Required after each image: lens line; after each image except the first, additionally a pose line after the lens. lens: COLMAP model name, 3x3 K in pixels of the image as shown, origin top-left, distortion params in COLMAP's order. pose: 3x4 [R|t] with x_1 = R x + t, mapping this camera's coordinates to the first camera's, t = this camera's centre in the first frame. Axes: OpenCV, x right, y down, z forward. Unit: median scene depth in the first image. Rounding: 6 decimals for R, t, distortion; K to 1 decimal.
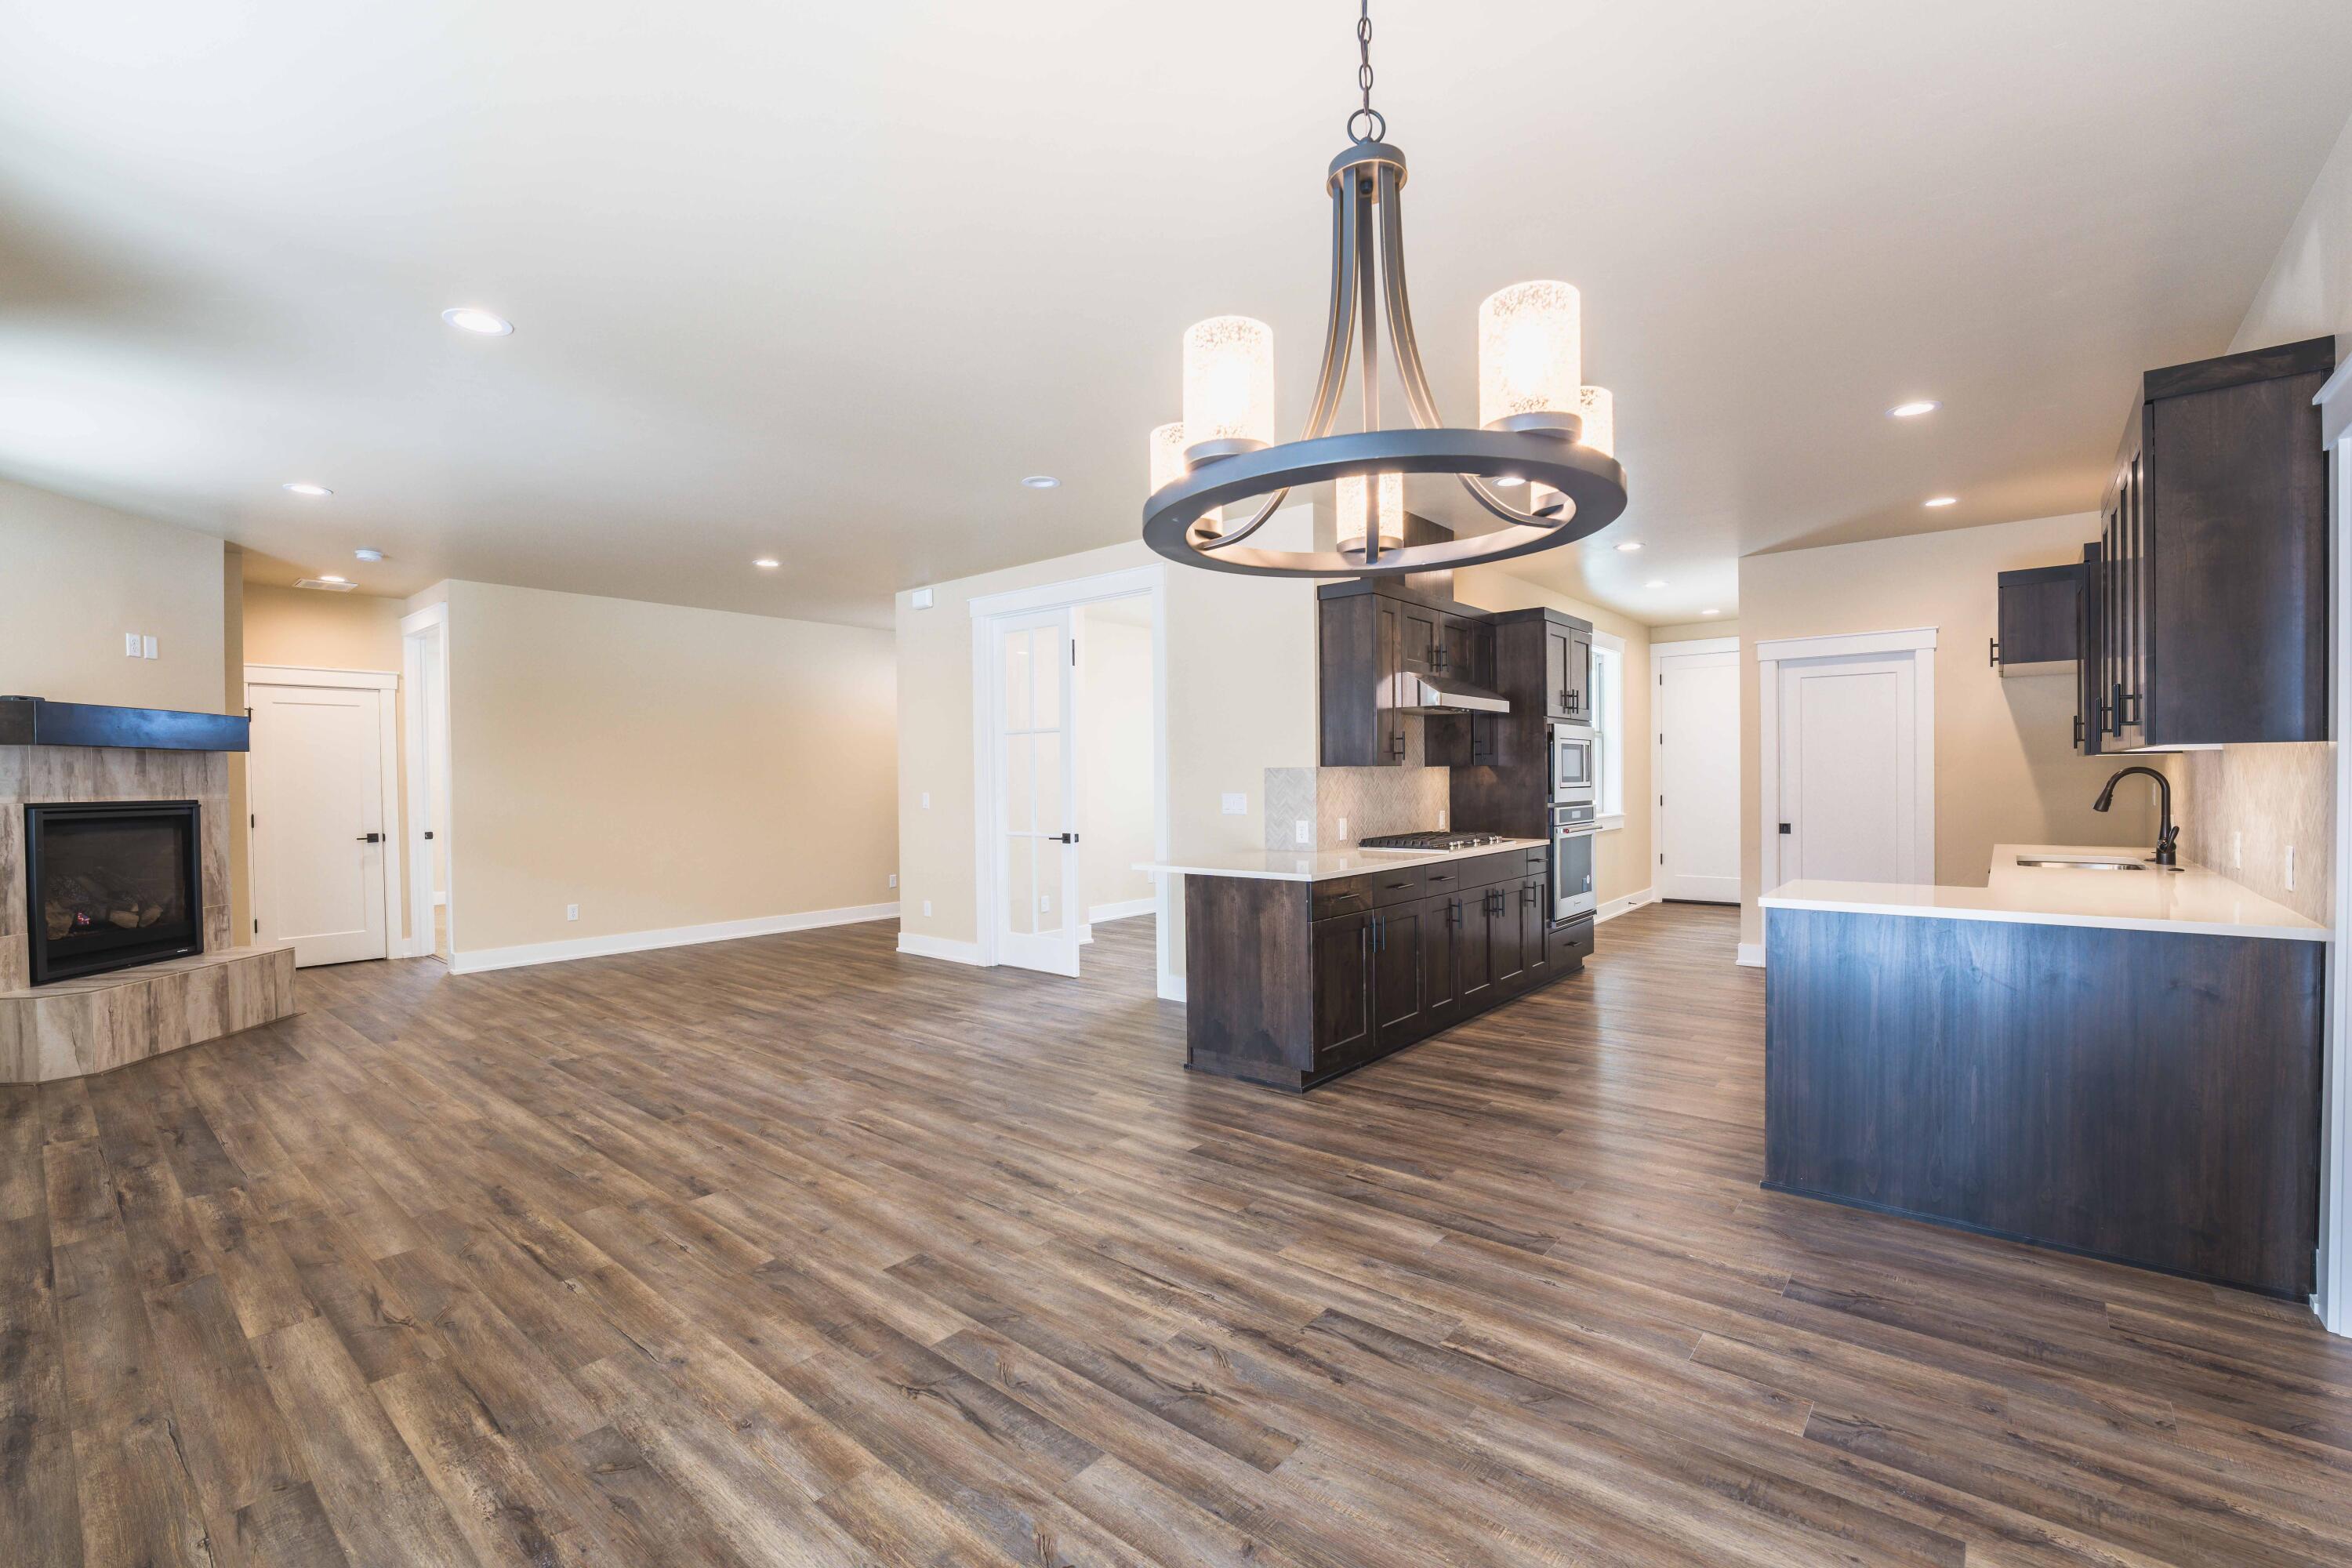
lens RADIAL K [[988.7, 0, 1146.7], [0, 988.7, 798.3], [0, 0, 1]] dist [-0.026909, 0.002428]
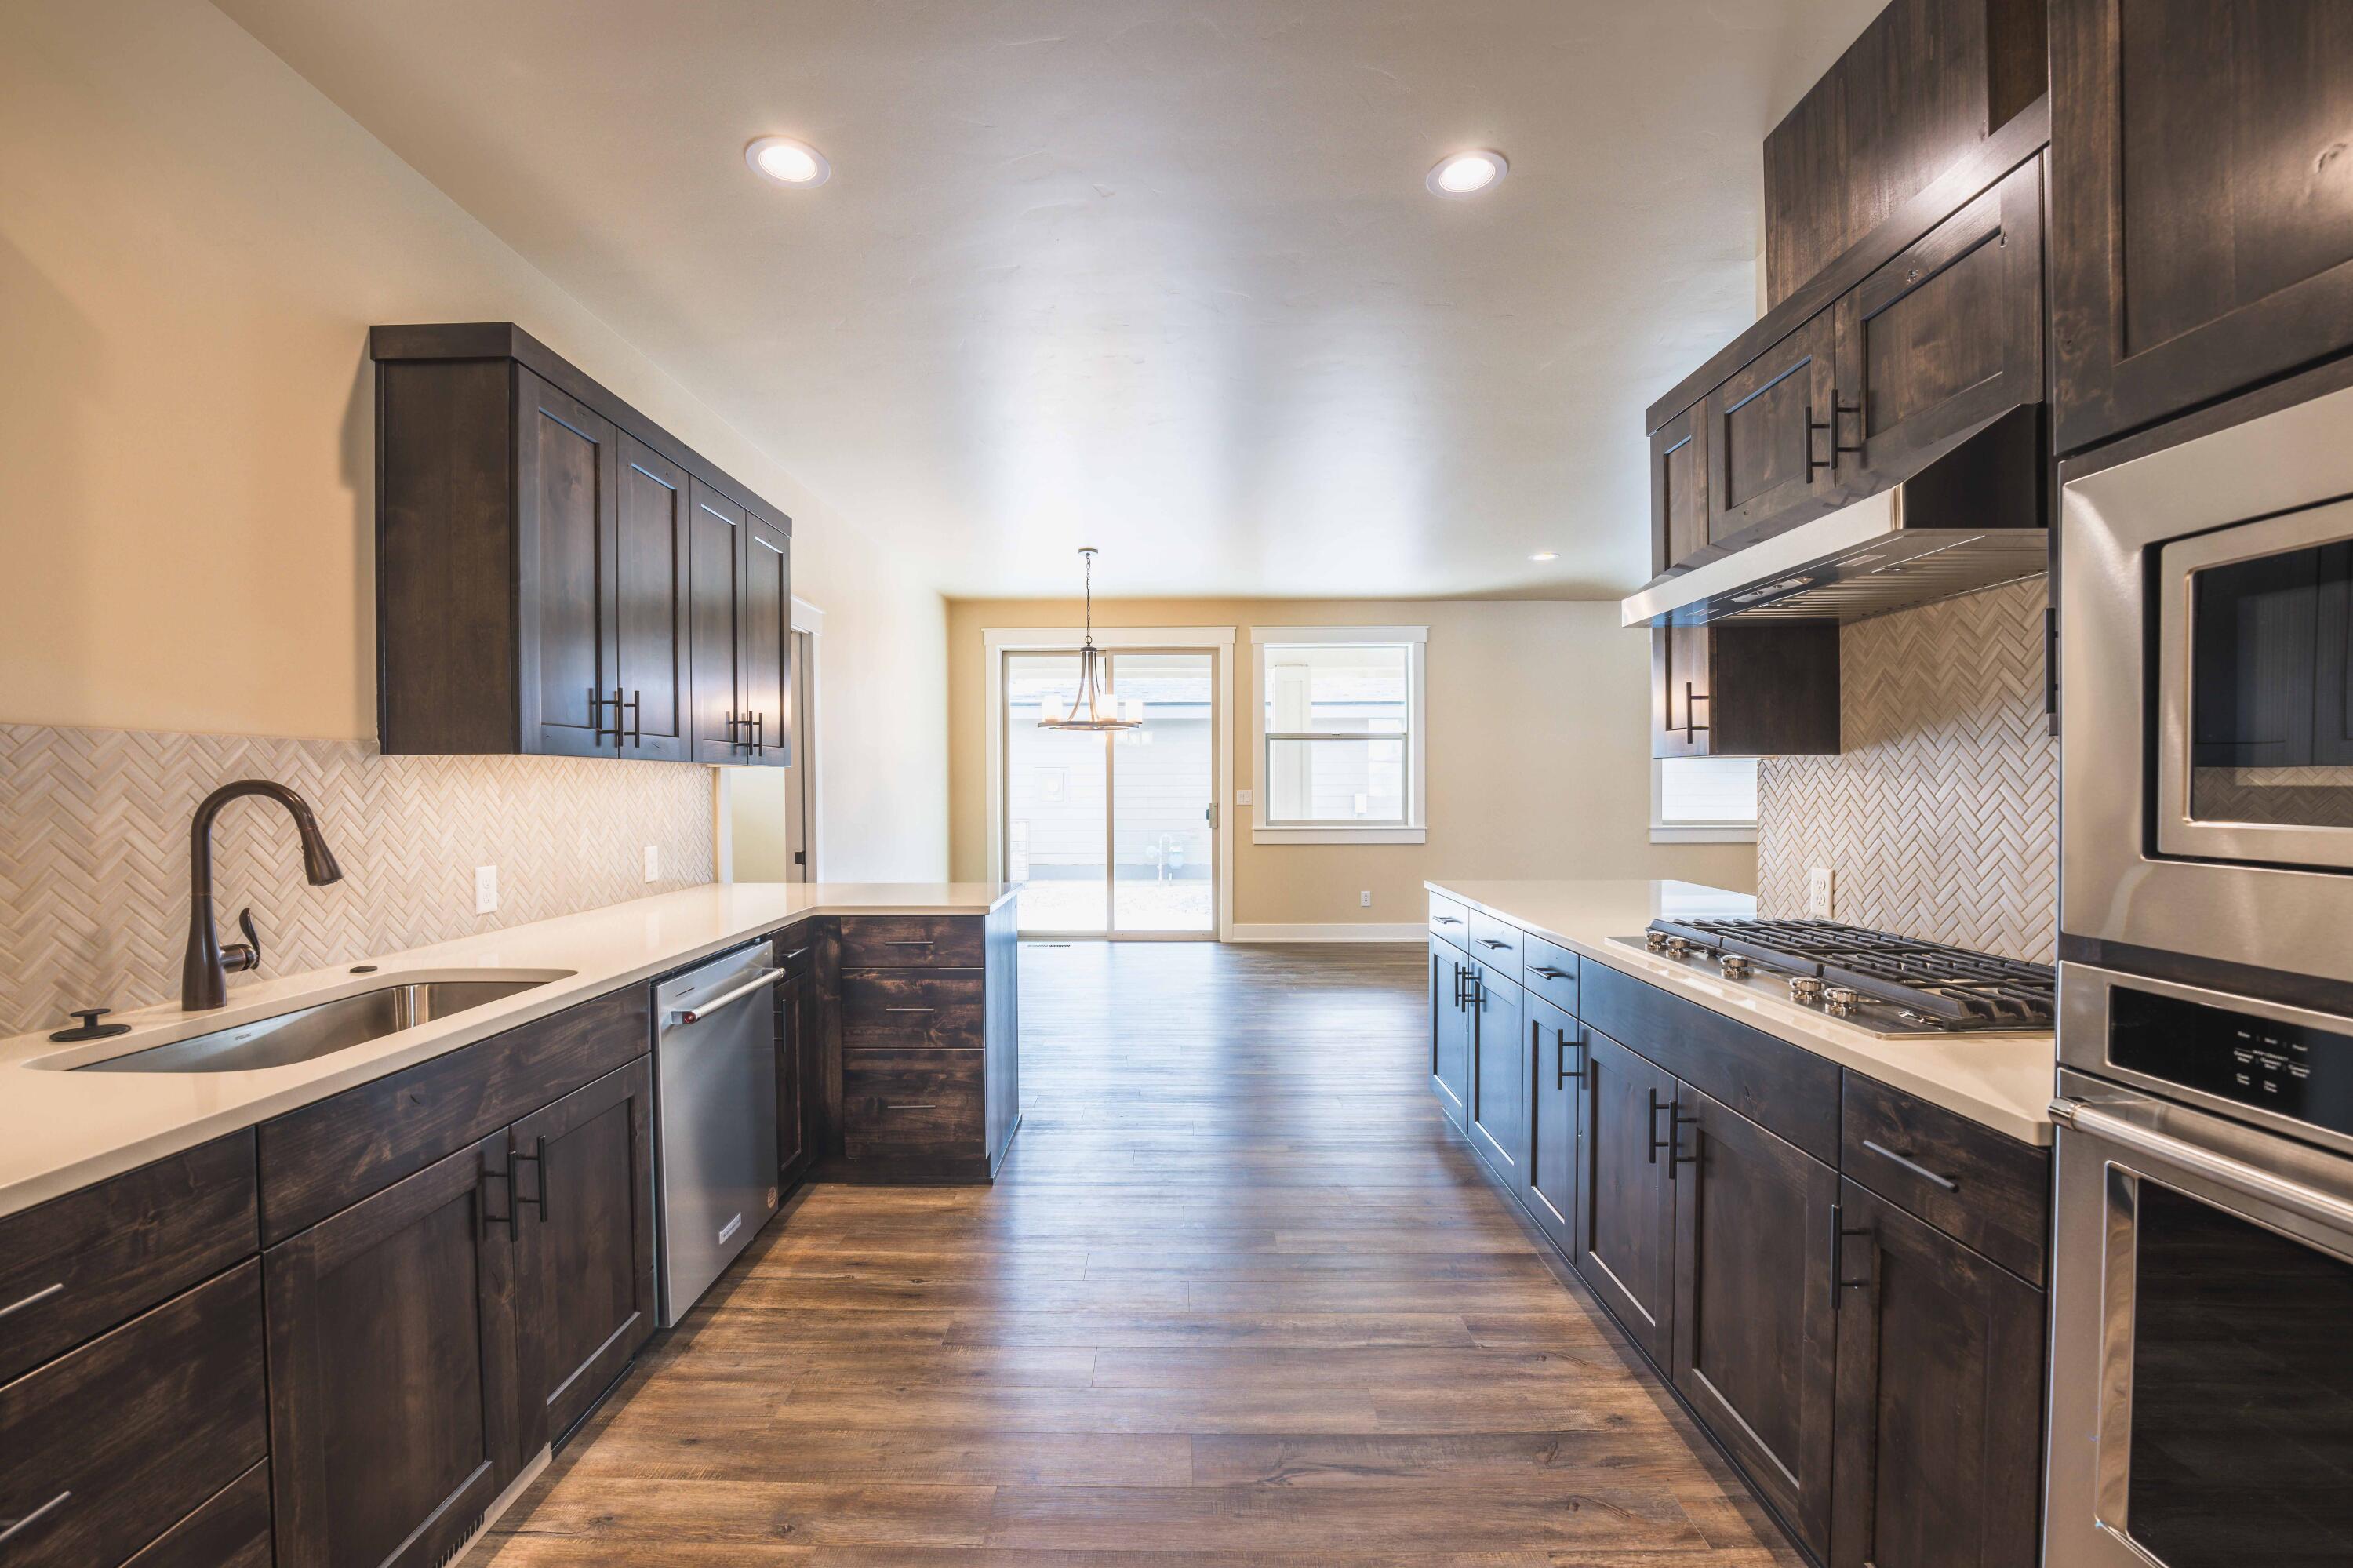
lens RADIAL K [[989.1, 0, 1162.8], [0, 989.1, 795.2], [0, 0, 1]] dist [-0.026909, 0.002428]
pose [[-0.757873, 0.022358, -0.652019, 0.893186], [-0.000184, 0.999405, 0.034484, -0.035810], [0.652402, 0.026255, -0.757418, 1.407068]]
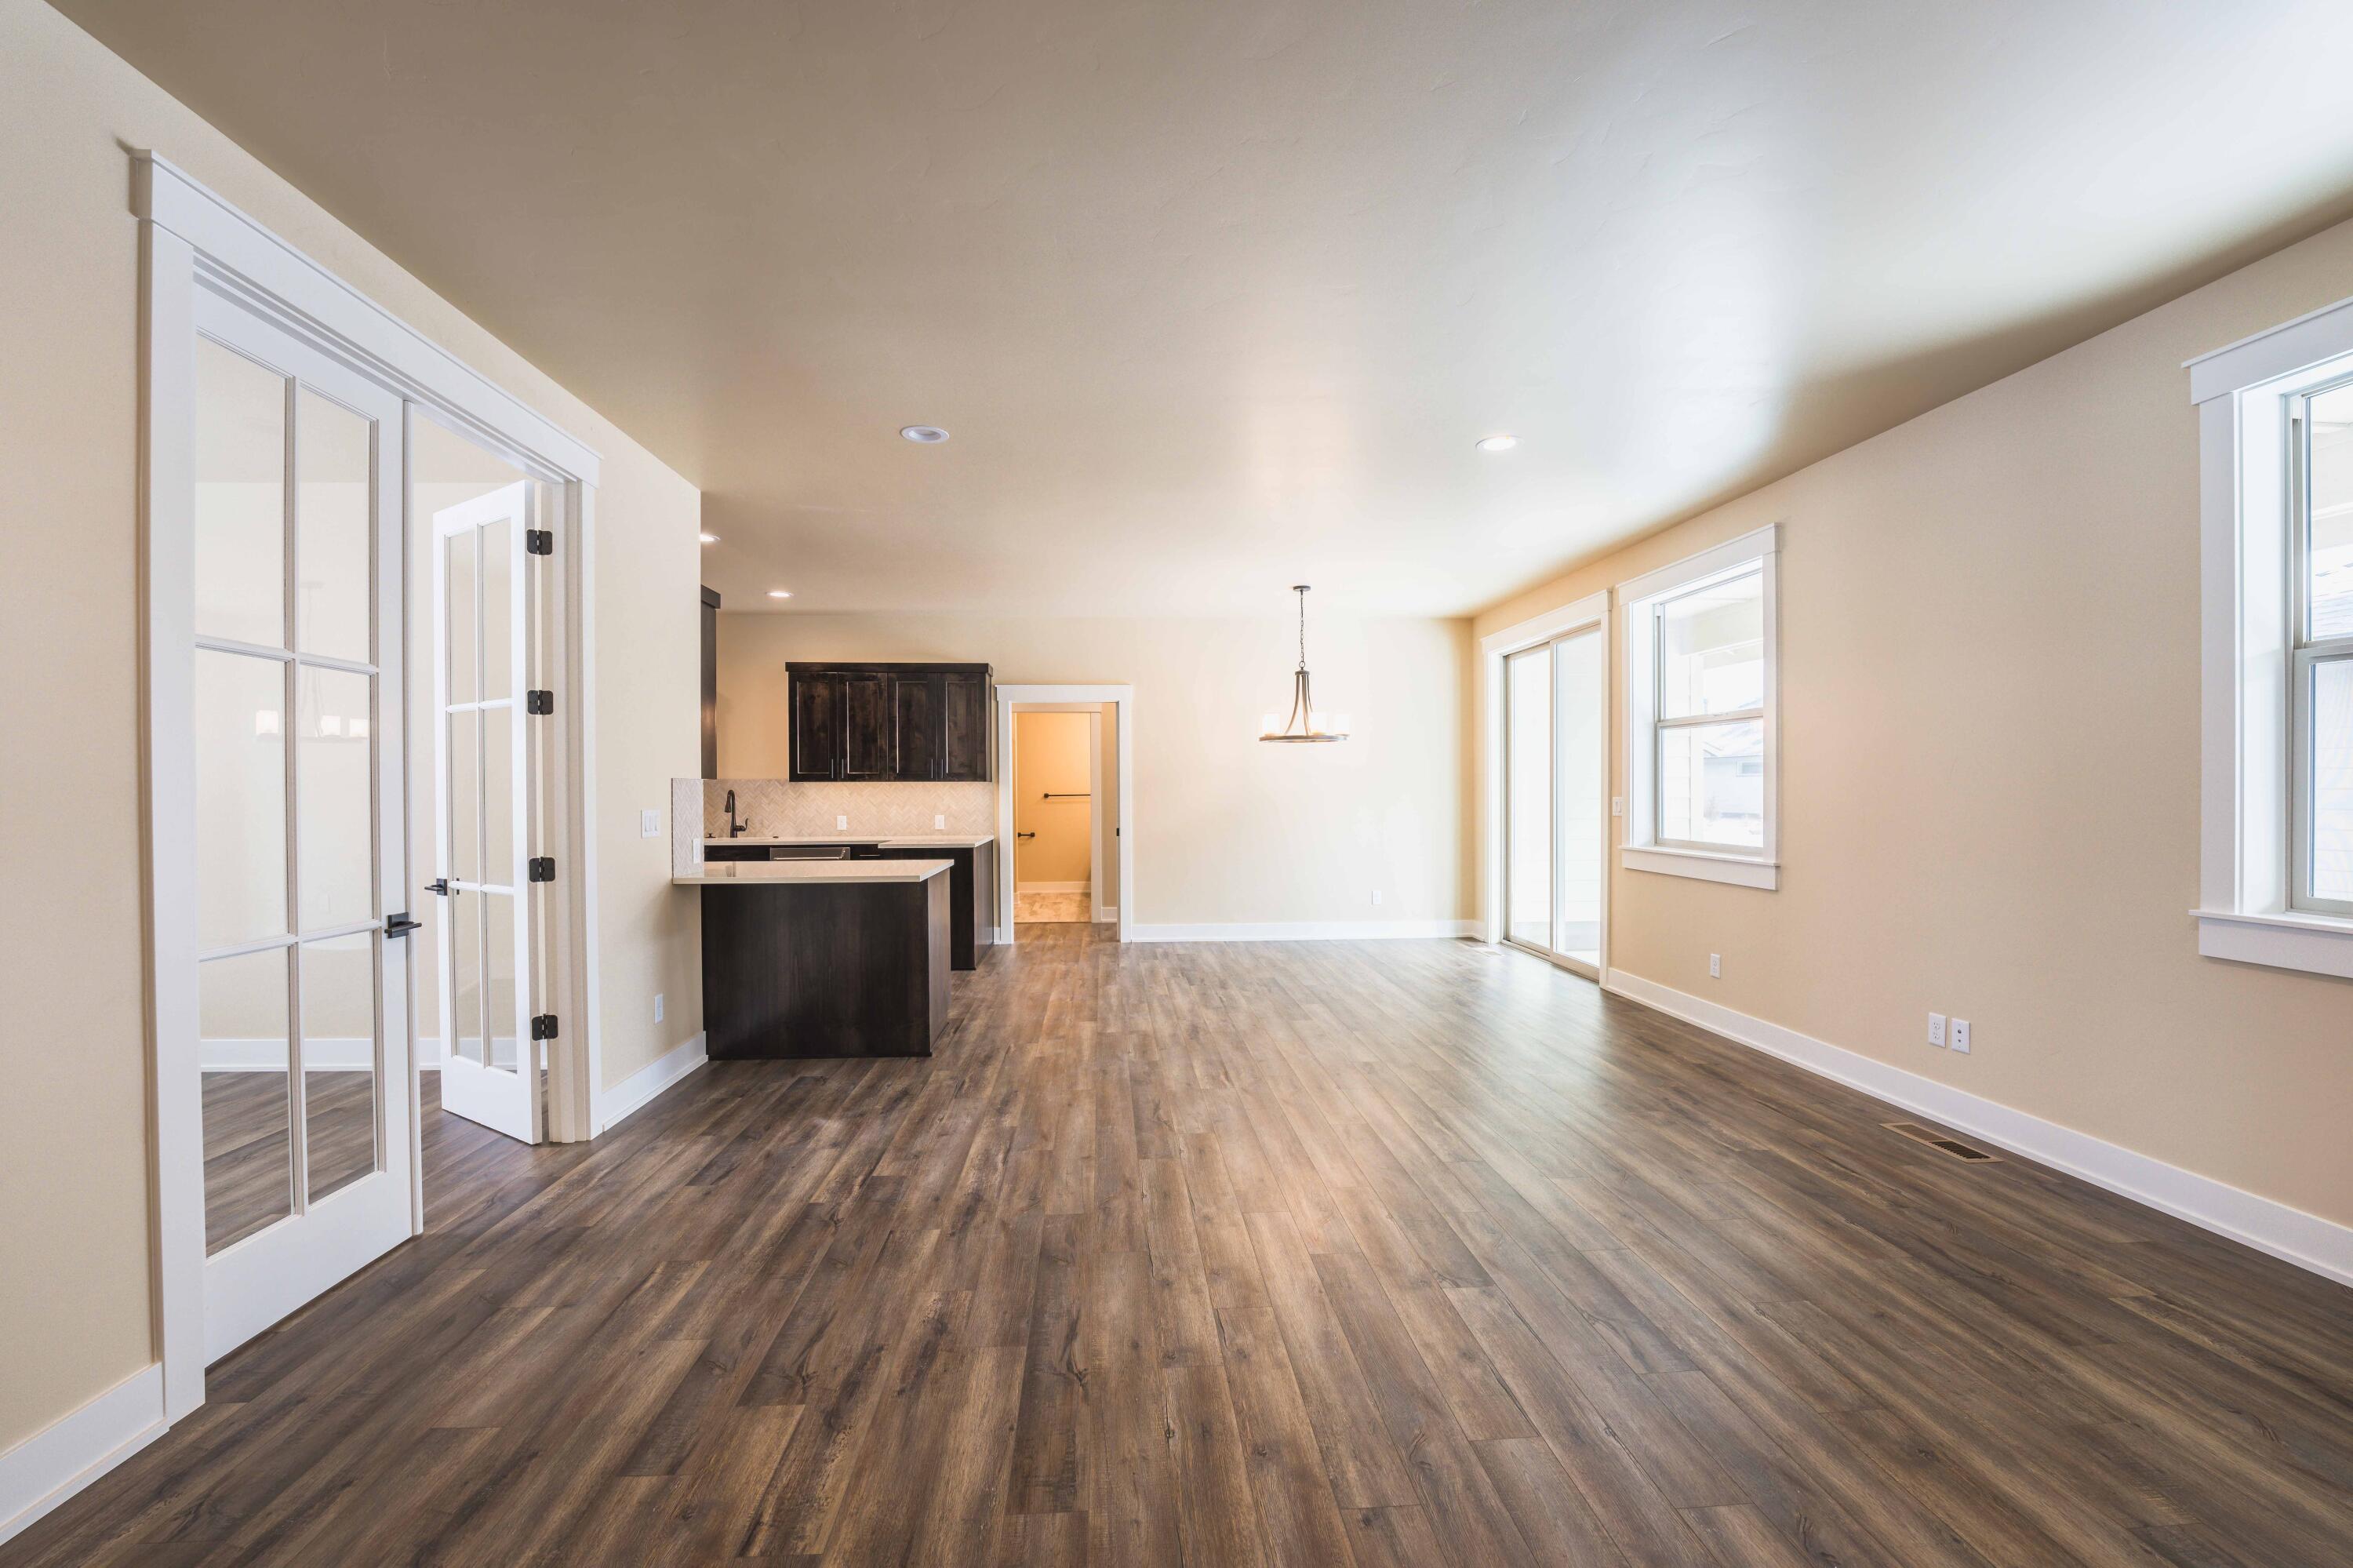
lens RADIAL K [[989.1, 0, 1136.6], [0, 989.1, 798.4], [0, 0, 1]] dist [-0.026909, 0.002428]
pose [[-0.677876, 0.008706, 0.735125, -0.916422], [0.026923, 0.999553, 0.012989, -0.017722], [-0.734684, 0.028597, -0.677807, 1.570954]]
